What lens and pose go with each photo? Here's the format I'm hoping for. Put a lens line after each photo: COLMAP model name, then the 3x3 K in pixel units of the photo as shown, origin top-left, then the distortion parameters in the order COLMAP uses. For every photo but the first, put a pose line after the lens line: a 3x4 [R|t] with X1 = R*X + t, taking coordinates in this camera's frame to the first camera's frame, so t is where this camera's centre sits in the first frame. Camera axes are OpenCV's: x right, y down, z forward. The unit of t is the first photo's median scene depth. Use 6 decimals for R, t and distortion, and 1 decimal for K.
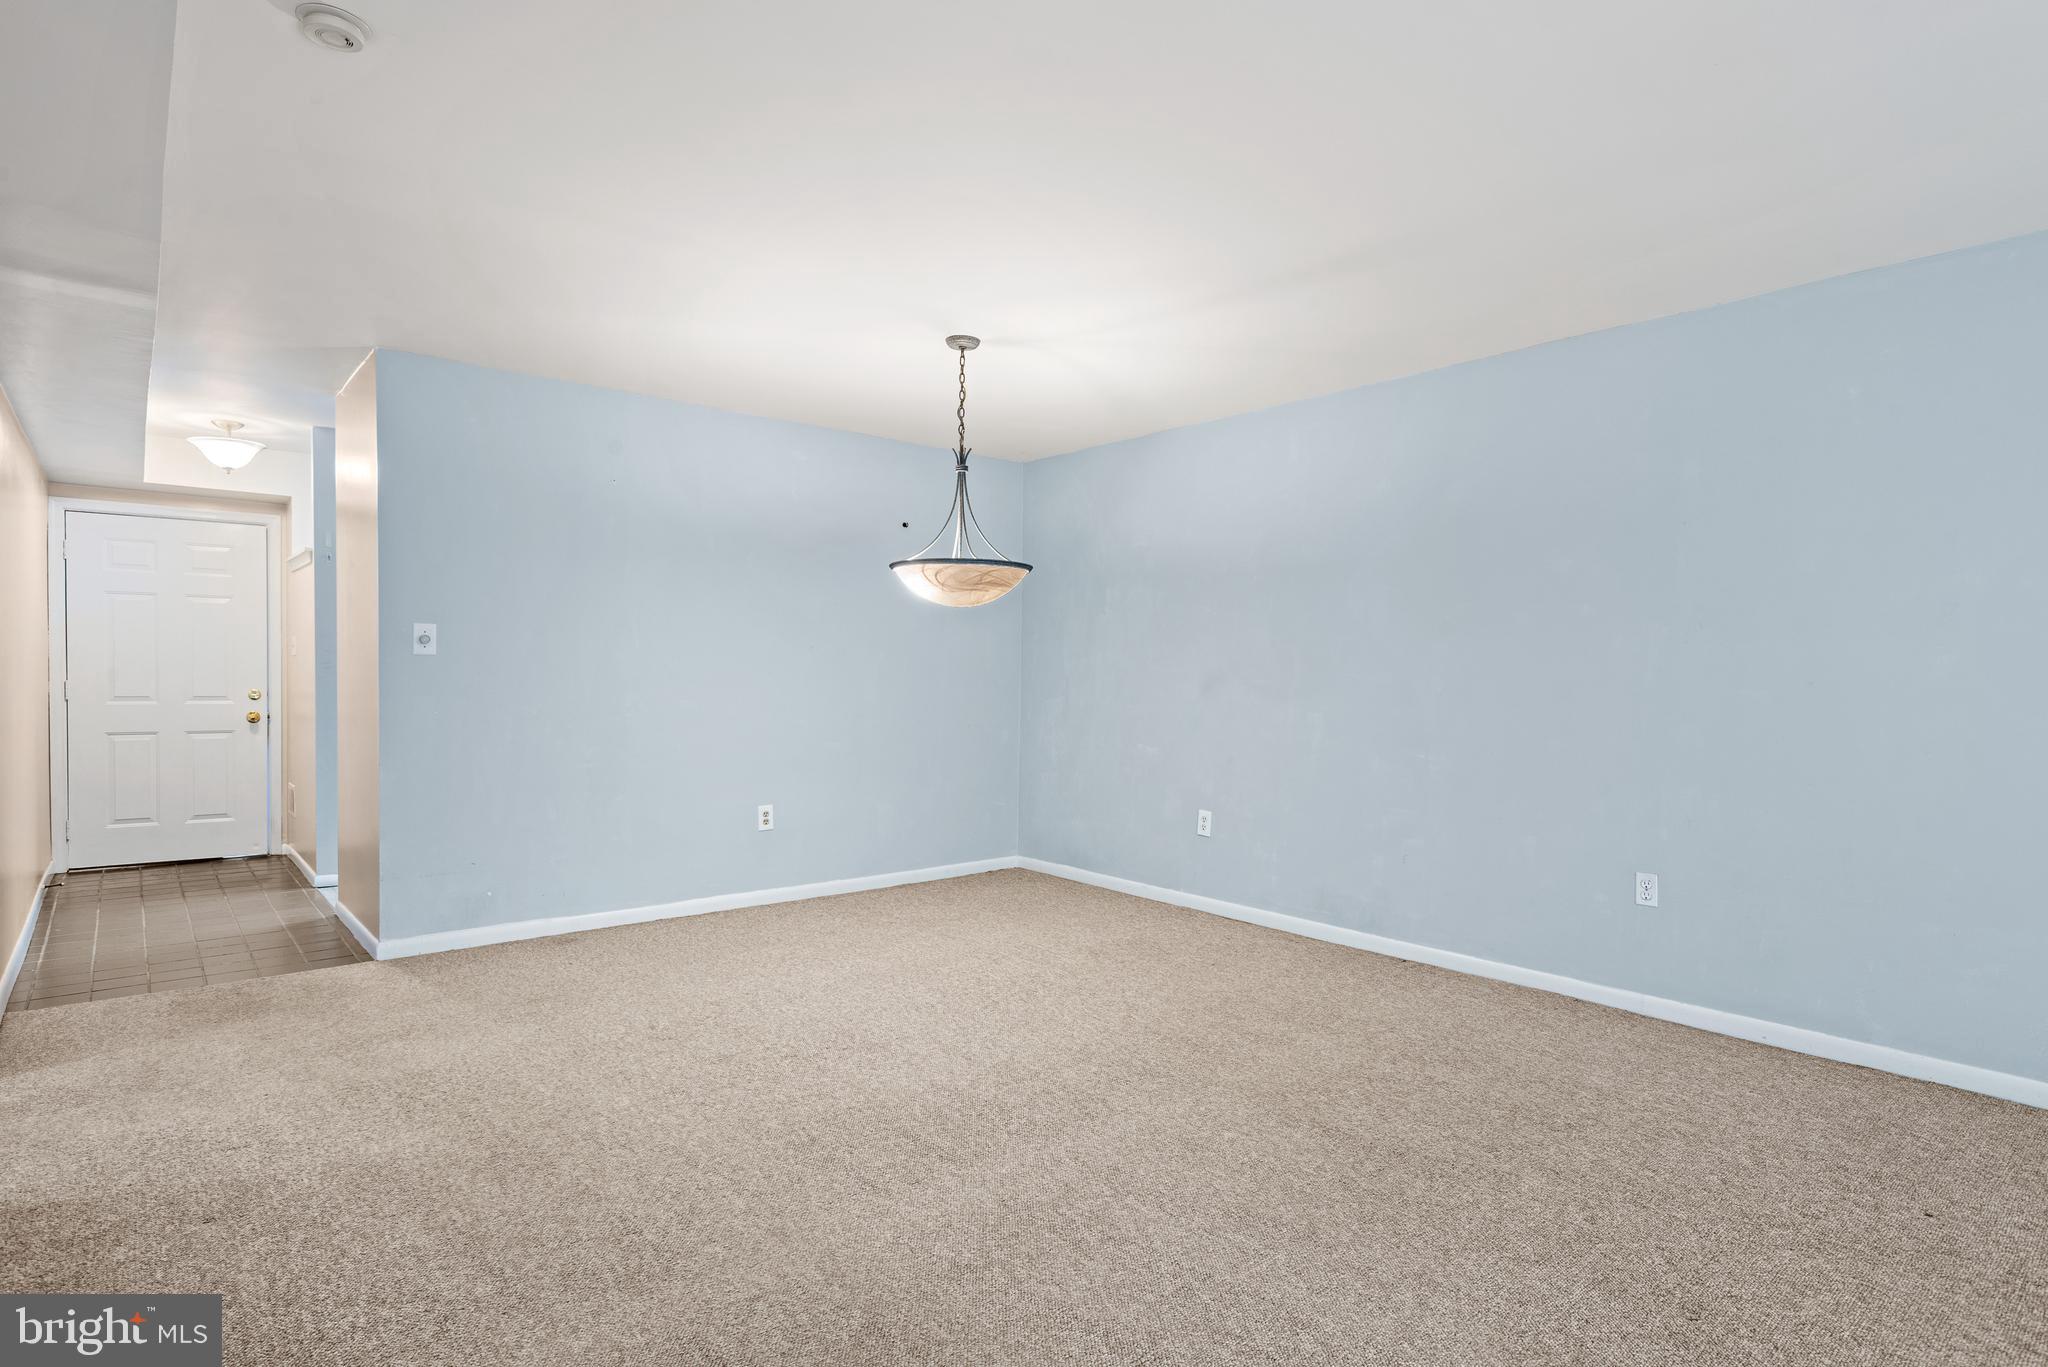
lens RADIAL K [[1084.6, 0, 1031.1], [0, 1084.6, 679.7], [0, 0, 1]] dist [0.020493, -0.004921]
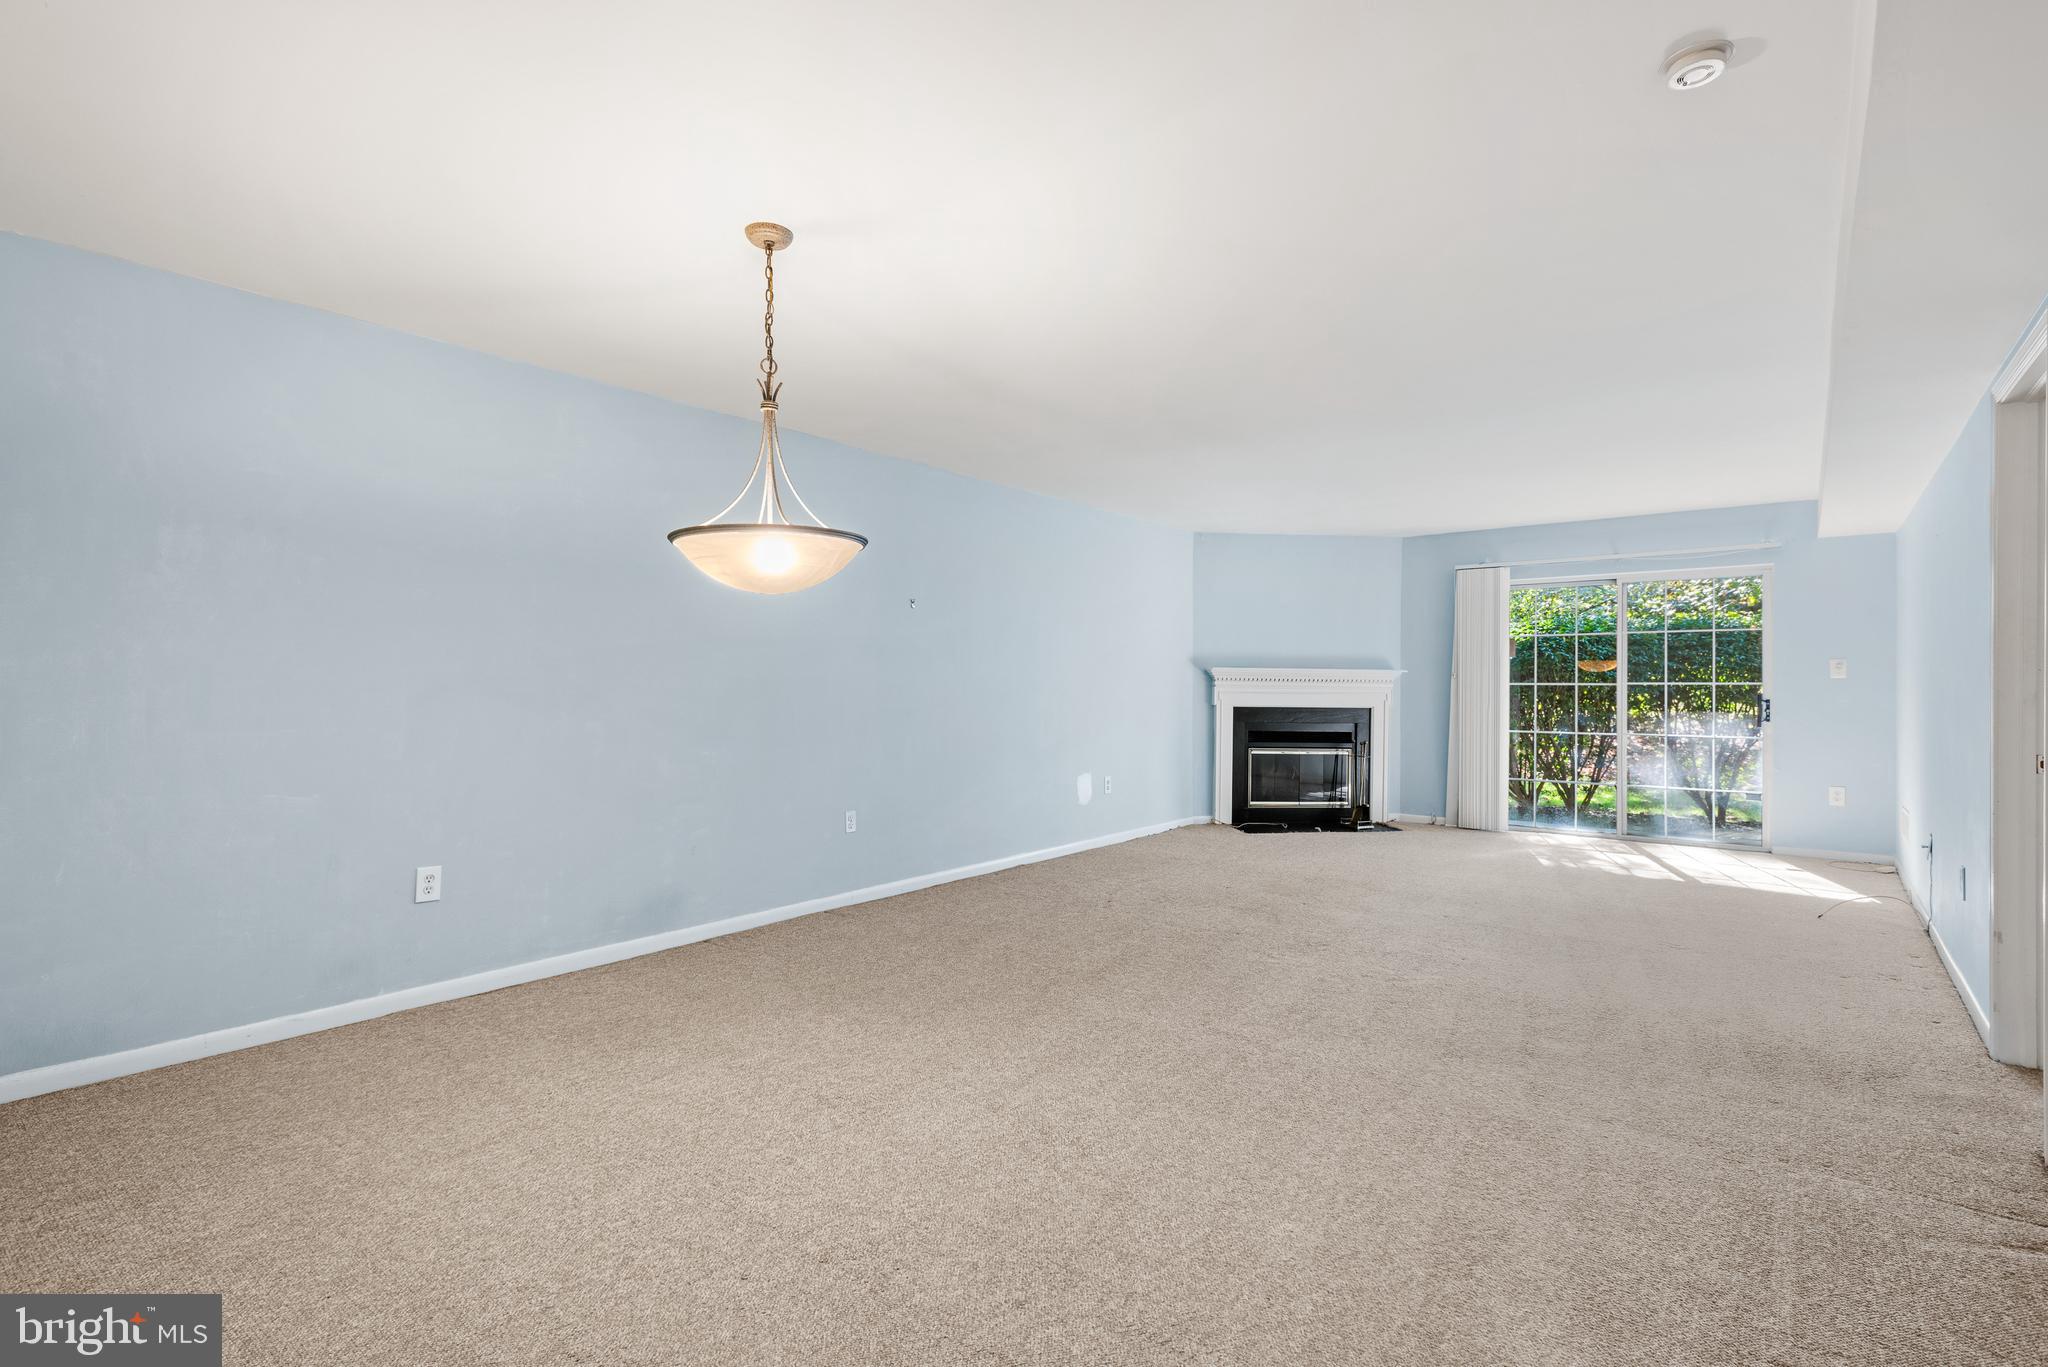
lens RADIAL K [[972.0, 0, 1035.2], [0, 972.0, 685.4], [0, 0, 1]] dist [0.020031, -0.006736]
pose [[-0.192865, -0.008875, 0.981185, -0.896223], [0.014061, 0.999831, 0.011807, -0.006236], [-0.981125, 0.016074, -0.192708, 1.141477]]
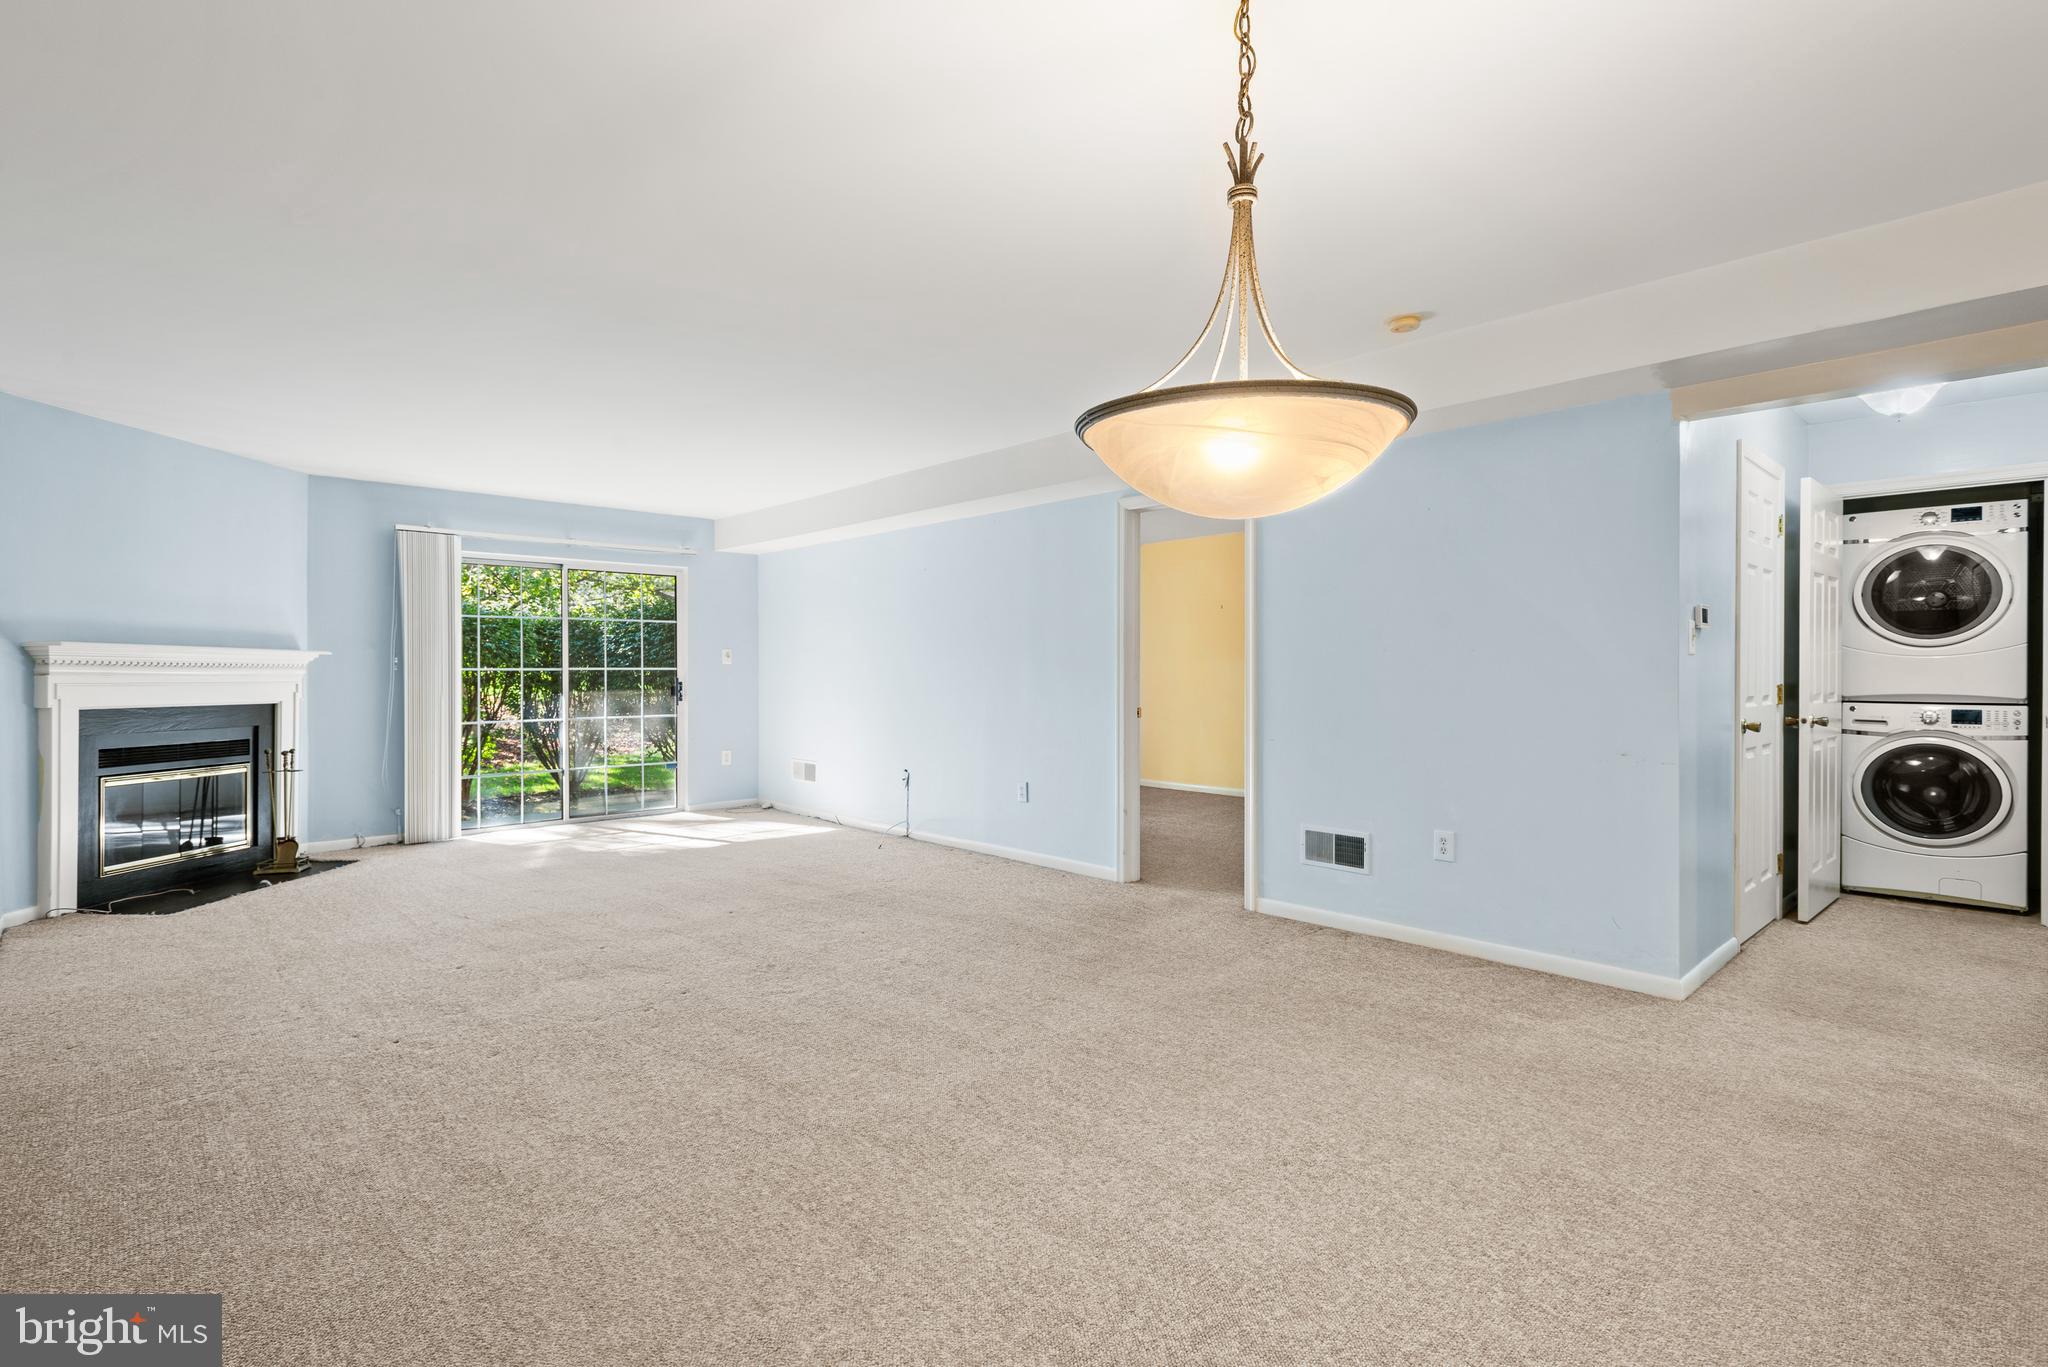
lens RADIAL K [[972.0, 0, 1029.0], [0, 972.0, 677.1], [0, 0, 1]] dist [0.020031, -0.006736]
pose [[-0.999019, -0.004946, -0.043999, 0.048520], [-0.006029, 0.999681, 0.024521, -0.007954], [0.043863, 0.024762, -0.998731, 1.661727]]
